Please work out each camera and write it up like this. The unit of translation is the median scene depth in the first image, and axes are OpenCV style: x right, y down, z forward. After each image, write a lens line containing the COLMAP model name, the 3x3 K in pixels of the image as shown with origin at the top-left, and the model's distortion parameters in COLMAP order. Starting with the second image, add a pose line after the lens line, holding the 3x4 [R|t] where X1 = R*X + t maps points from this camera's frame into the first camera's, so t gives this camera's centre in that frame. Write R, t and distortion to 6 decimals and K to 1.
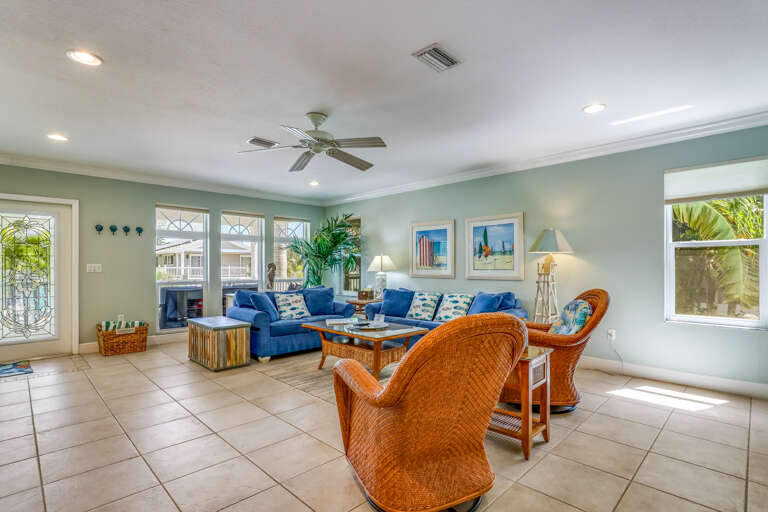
lens RADIAL K [[365.7, 0, 378.4], [0, 365.7, 254.4], [0, 0, 1]] dist [-0.001236, -0.000095]
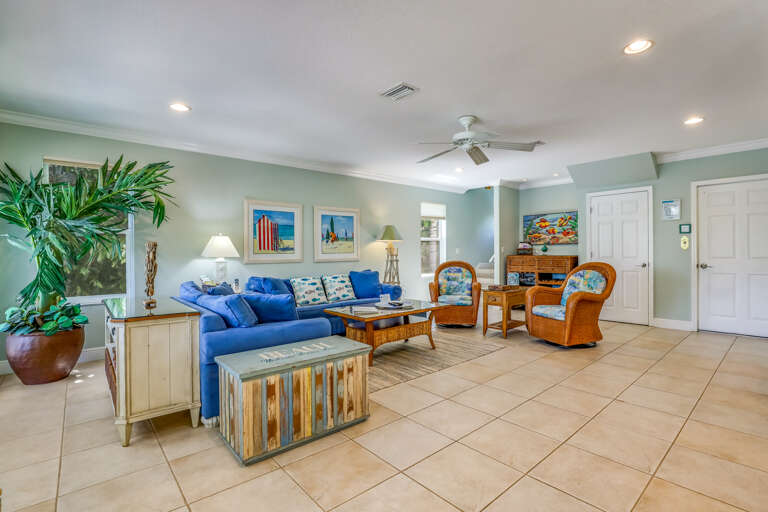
lens RADIAL K [[365.7, 0, 378.4], [0, 365.7, 254.4], [0, 0, 1]] dist [-0.001236, -0.000095]
pose [[0.072995, -0.009569, 0.997286, -0.844799], [-0.020658, 0.999725, 0.011105, 0.029651], [-0.997118, -0.021412, 0.072777, 0.757972]]
